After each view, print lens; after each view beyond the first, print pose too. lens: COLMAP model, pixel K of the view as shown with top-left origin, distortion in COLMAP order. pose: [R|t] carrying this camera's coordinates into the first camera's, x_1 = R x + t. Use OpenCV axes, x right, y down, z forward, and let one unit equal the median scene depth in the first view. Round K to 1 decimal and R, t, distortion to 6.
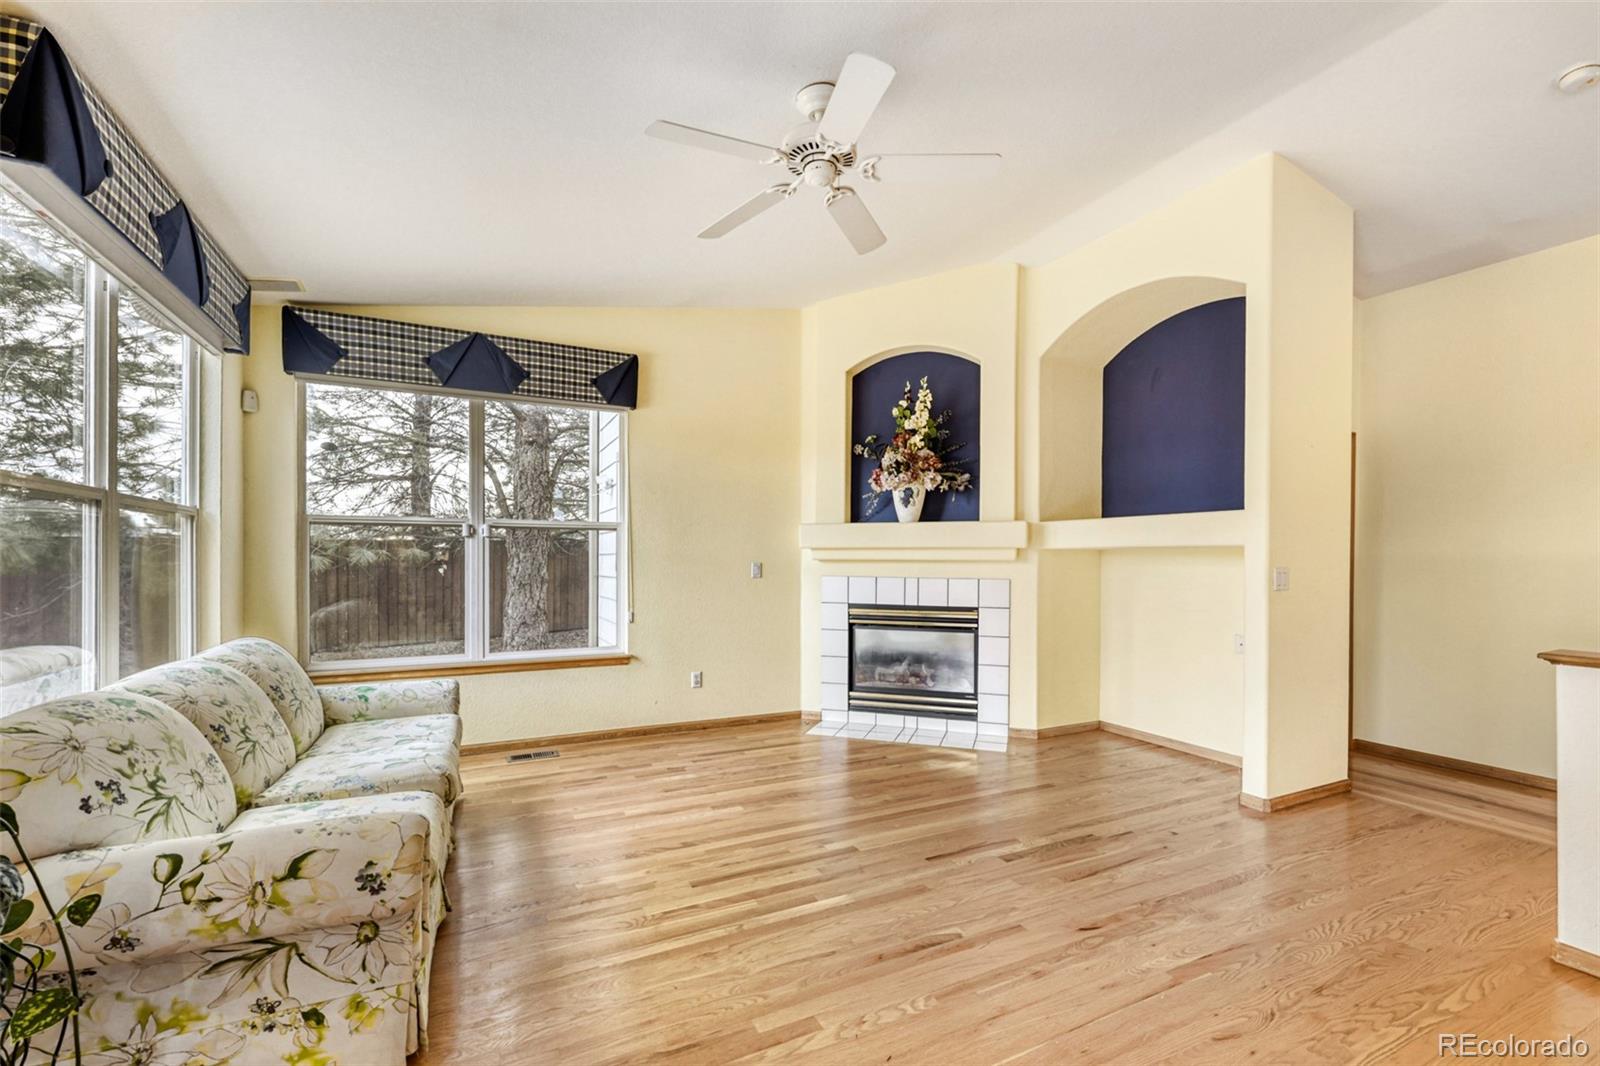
lens RADIAL K [[653.0, 0, 790.4], [0, 653.0, 561.0], [0, 0, 1]] dist [-0.000293, -0.000093]
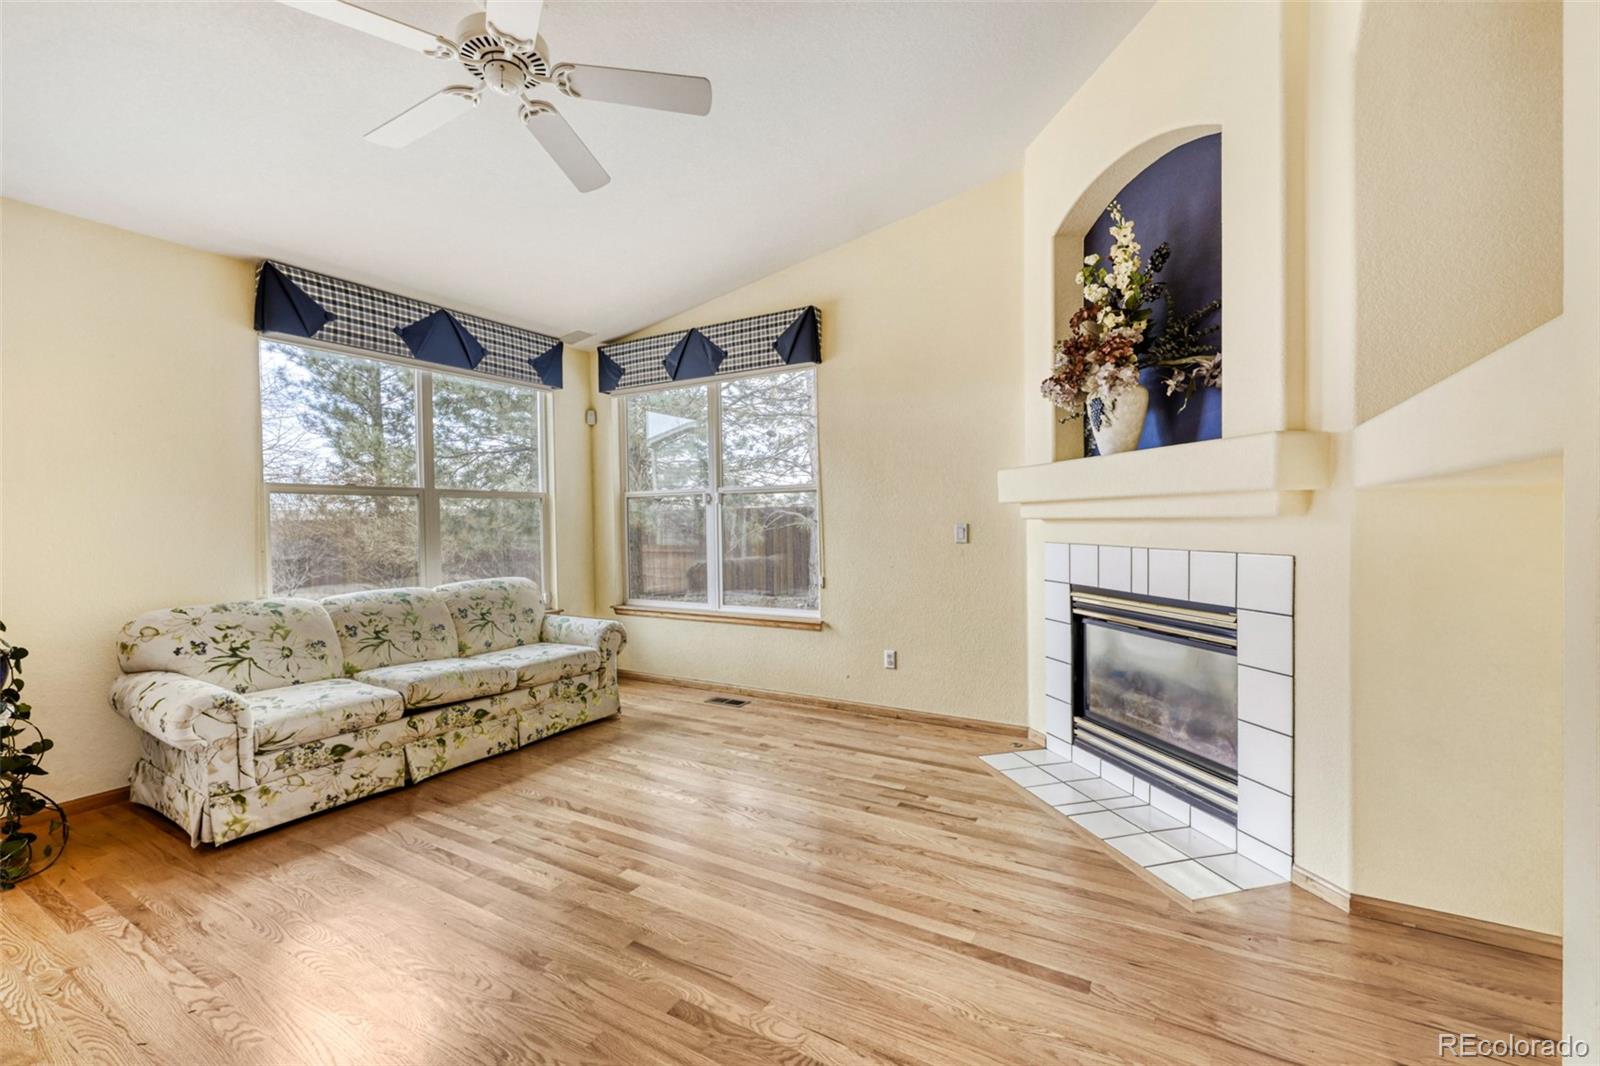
lens RADIAL K [[655.2, 0, 864.2], [0, 655.2, 534.7], [0, 0, 1]] dist [-0.002844, -0.000198]
pose [[0.583580, 0.004620, -0.812043, 0.547349], [0.007291, 0.999914, 0.010929, 0.006283], [0.812023, -0.012299, 0.583496, 0.473813]]
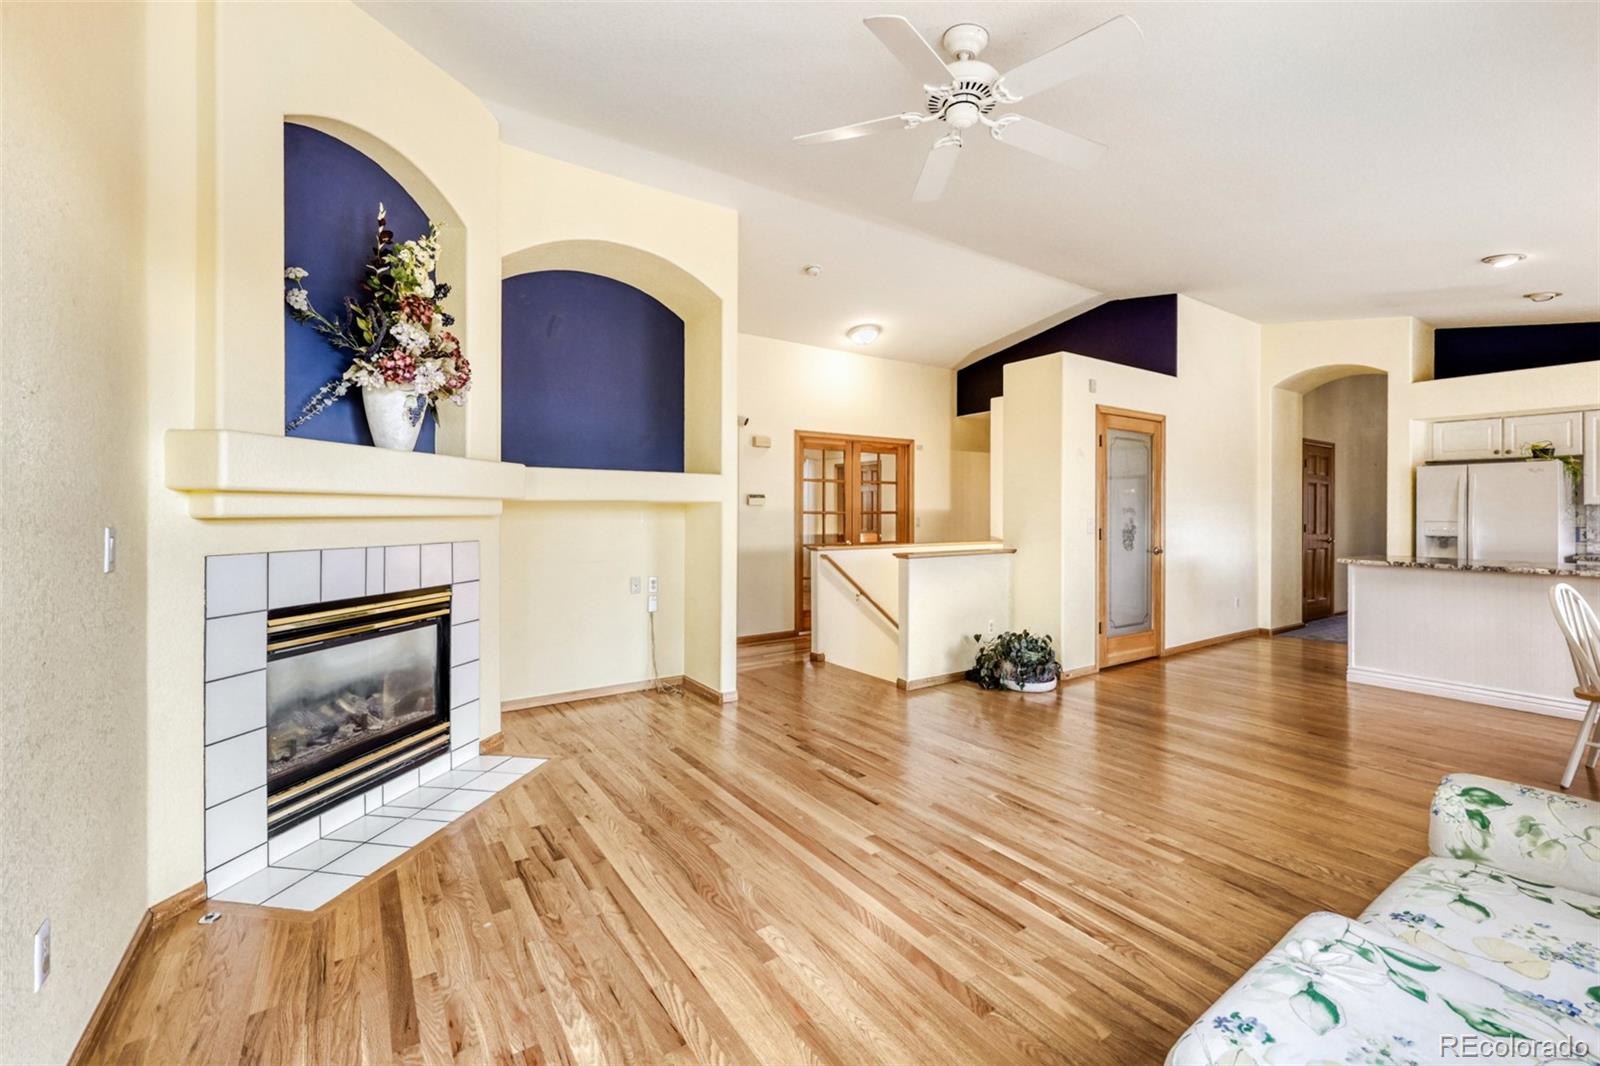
lens RADIAL K [[670.9, 0, 863.2], [0, 670.9, 512.9], [0, 0, 1]] dist [-0.015591, -0.000258]
pose [[-0.175197, -0.004485, 0.984523, -0.485624], [0.009506, 0.999935, 0.006247, -0.004011], [-0.984488, 0.010453, -0.175143, 0.713464]]
